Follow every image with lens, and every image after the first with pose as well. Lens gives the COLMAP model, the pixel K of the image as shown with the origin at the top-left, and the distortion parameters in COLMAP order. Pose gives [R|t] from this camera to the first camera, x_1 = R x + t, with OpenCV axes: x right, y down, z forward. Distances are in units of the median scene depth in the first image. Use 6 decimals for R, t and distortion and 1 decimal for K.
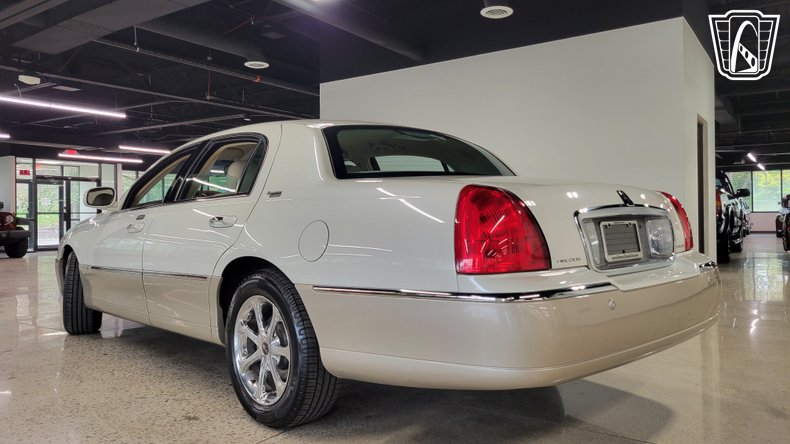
lens RADIAL K [[570.6, 0, 342.6], [0, 570.6, 202.8], [0, 0, 1]] dist [0.003567, 0.004495]
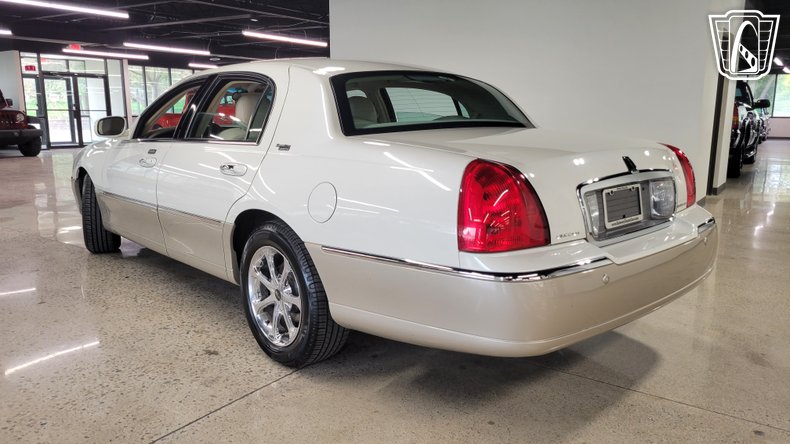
lens RADIAL K [[570.6, 0, 342.6], [0, 570.6, 202.8], [0, 0, 1]] dist [0.003567, 0.004495]
pose [[0.999828, 0.000324, -0.018533, 0.004546], [0.003056, 0.983280, 0.182076, -0.103881], [0.018282, -0.182101, 0.983110, -0.010770]]
